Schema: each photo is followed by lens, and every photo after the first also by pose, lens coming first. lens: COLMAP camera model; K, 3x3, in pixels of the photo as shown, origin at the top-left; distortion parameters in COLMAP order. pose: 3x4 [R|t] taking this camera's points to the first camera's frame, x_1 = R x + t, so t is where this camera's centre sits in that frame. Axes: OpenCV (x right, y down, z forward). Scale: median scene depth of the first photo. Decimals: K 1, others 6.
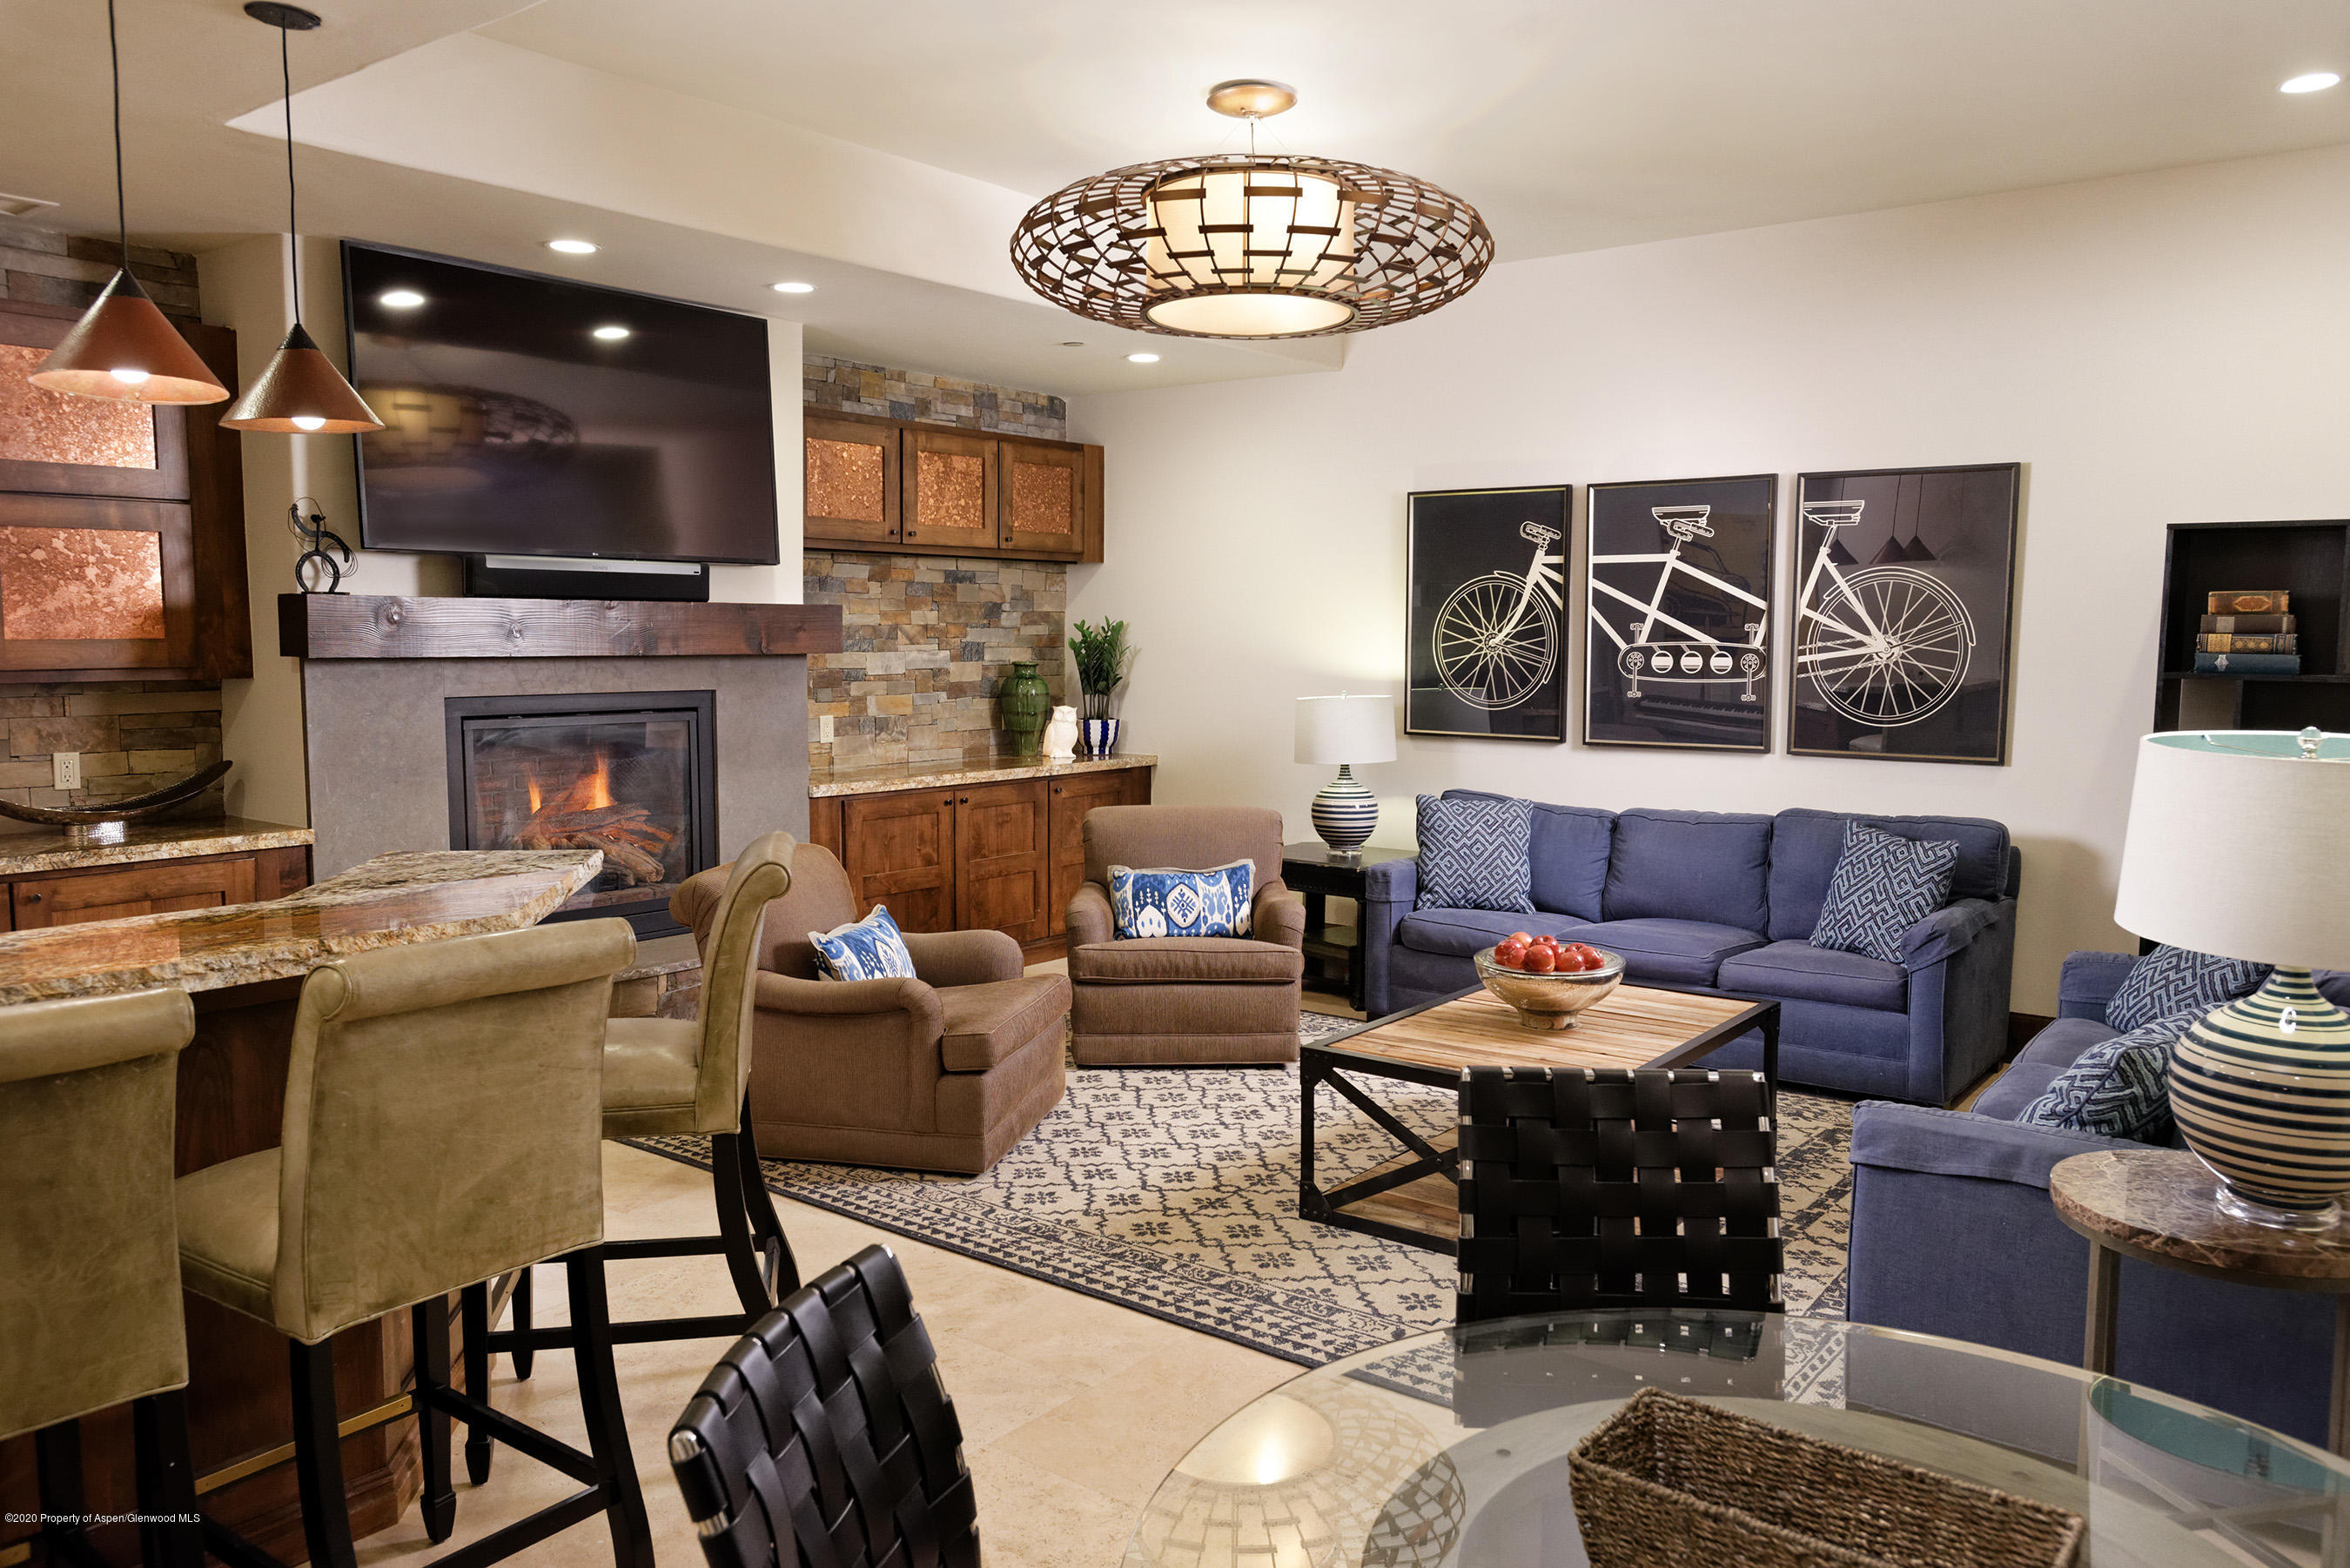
lens RADIAL K [[1692.3, 0, 1174.1], [0, 1692.3, 787.7], [0, 0, 1]] dist [-0.001772, 0.003404]
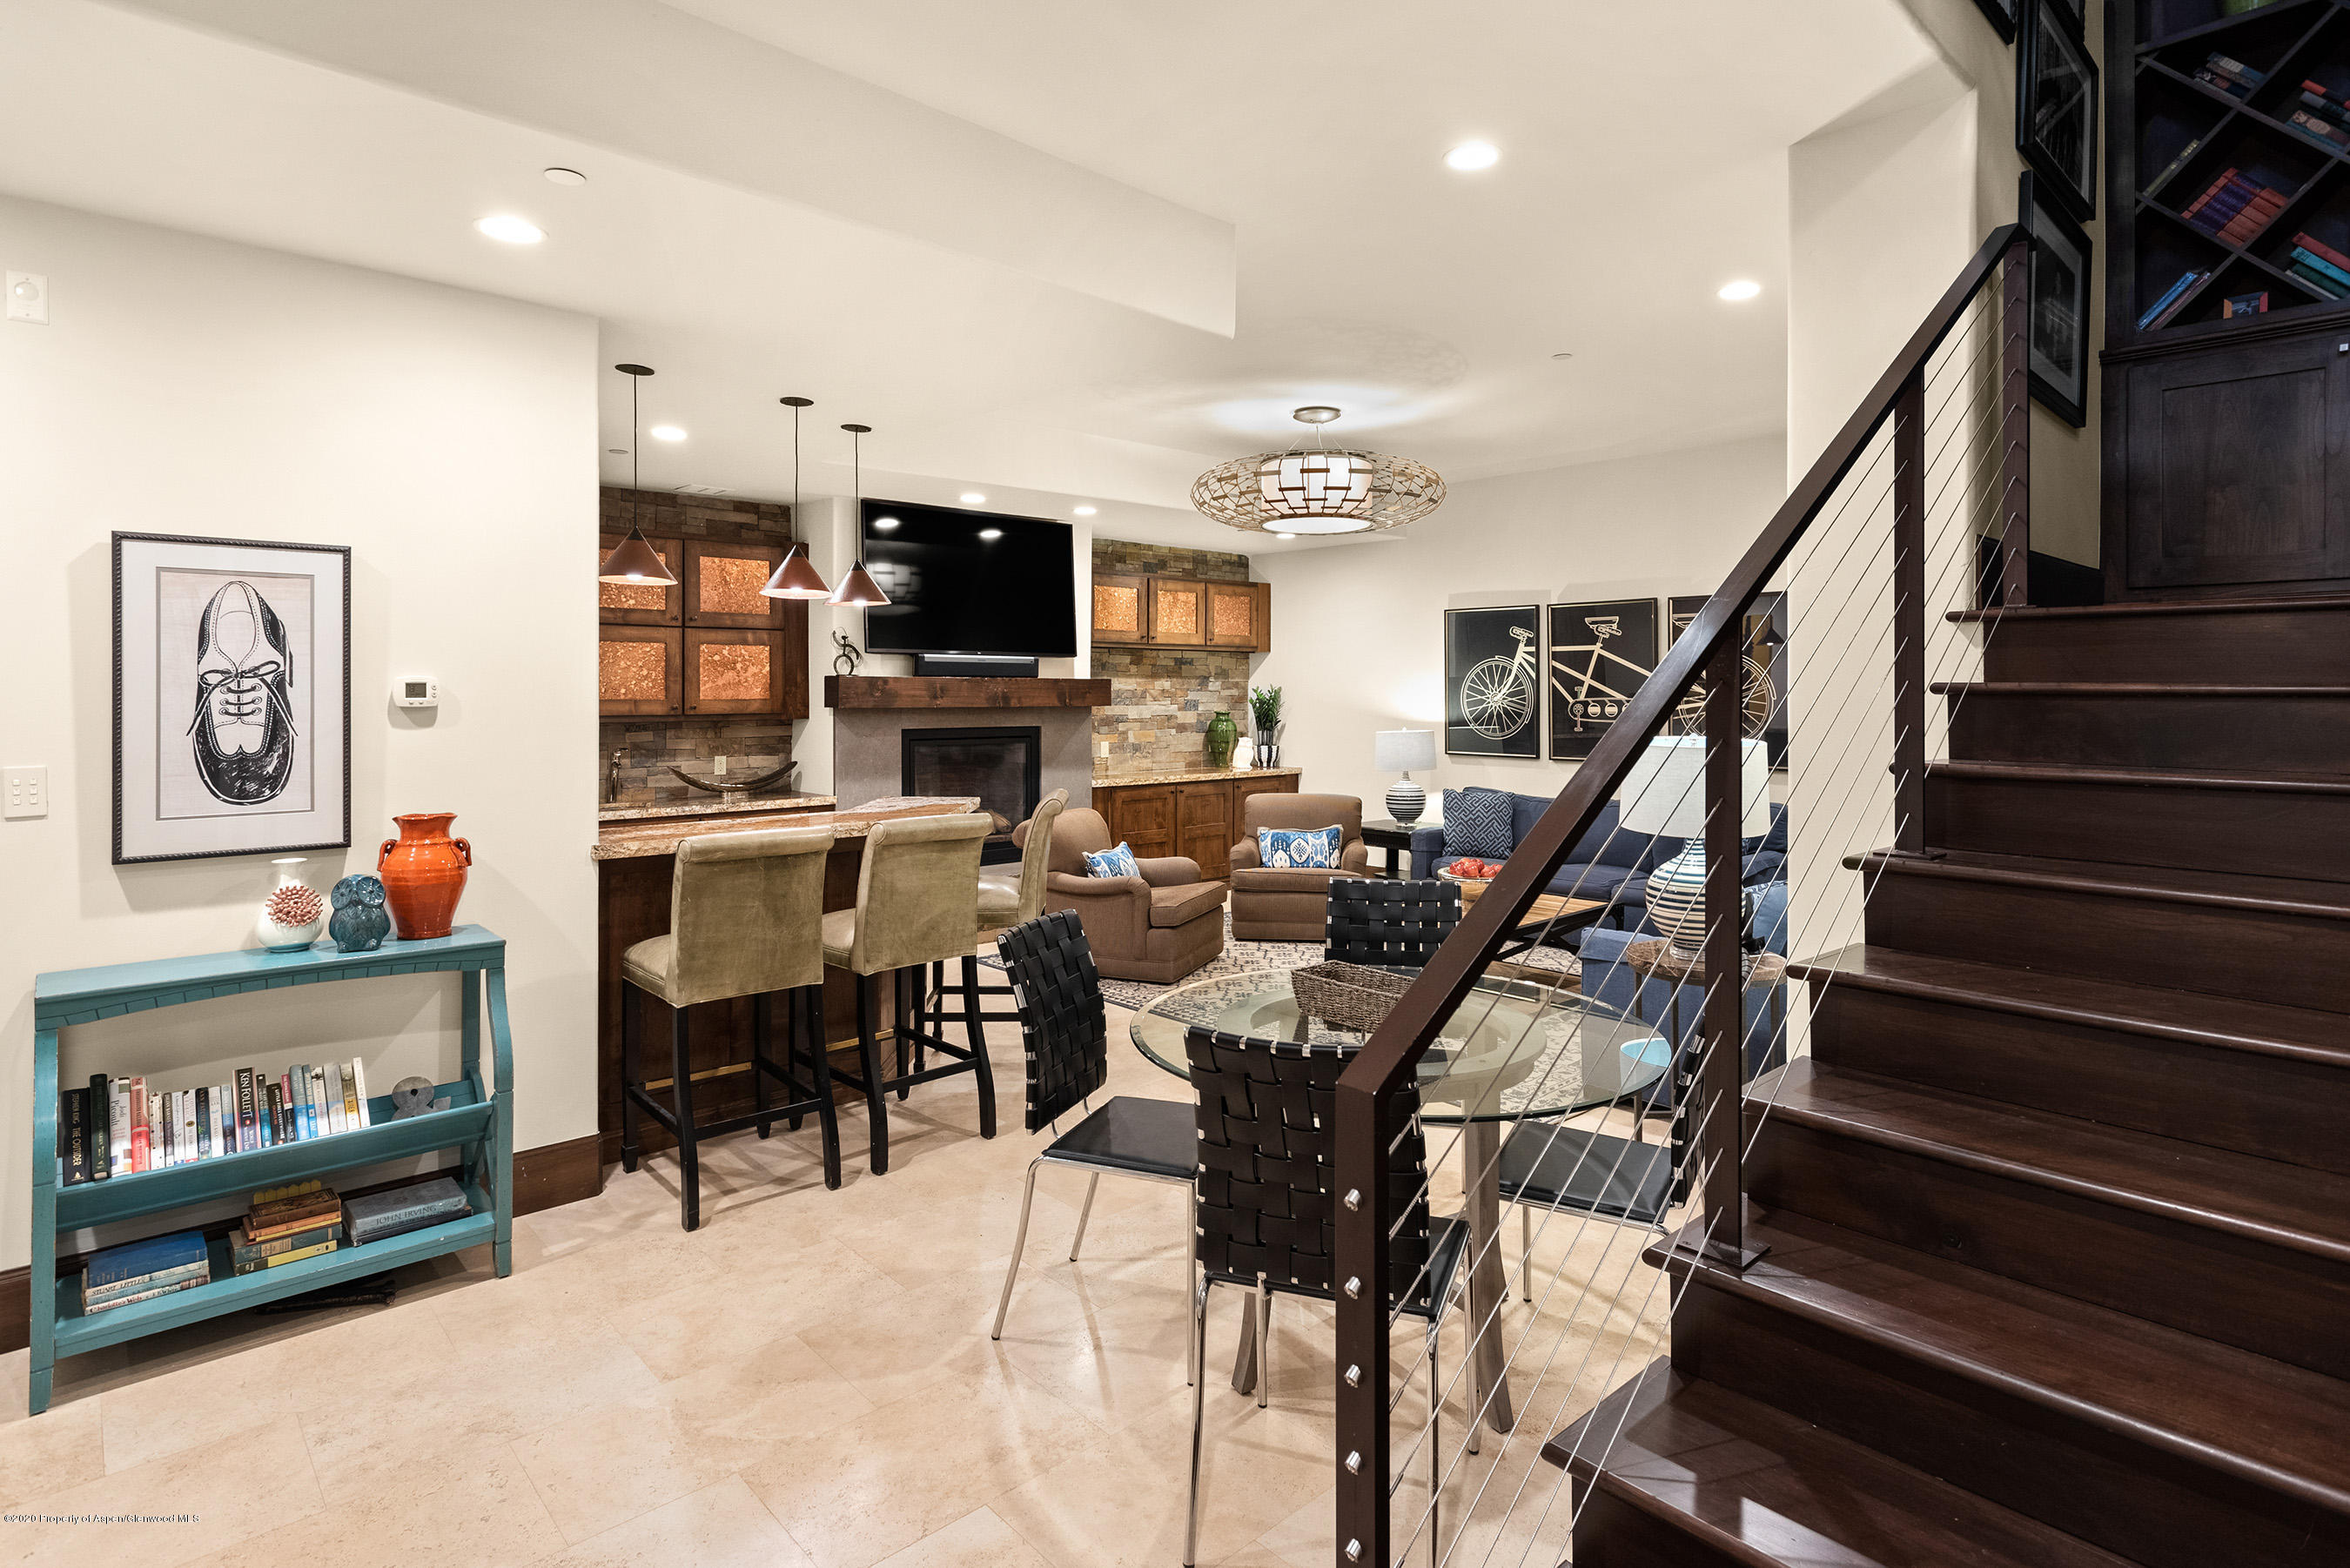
lens RADIAL K [[1224.8, 0, 1173.2], [0, 1224.8, 696.7], [0, 0, 1]] dist [-0.001578, 0.000095]
pose [[0.985755, -0.003737, -0.168144, 0.085209], [-0.011236, 0.996056, -0.088009, 0.023600], [0.167810, 0.088645, 0.981826, -0.255709]]
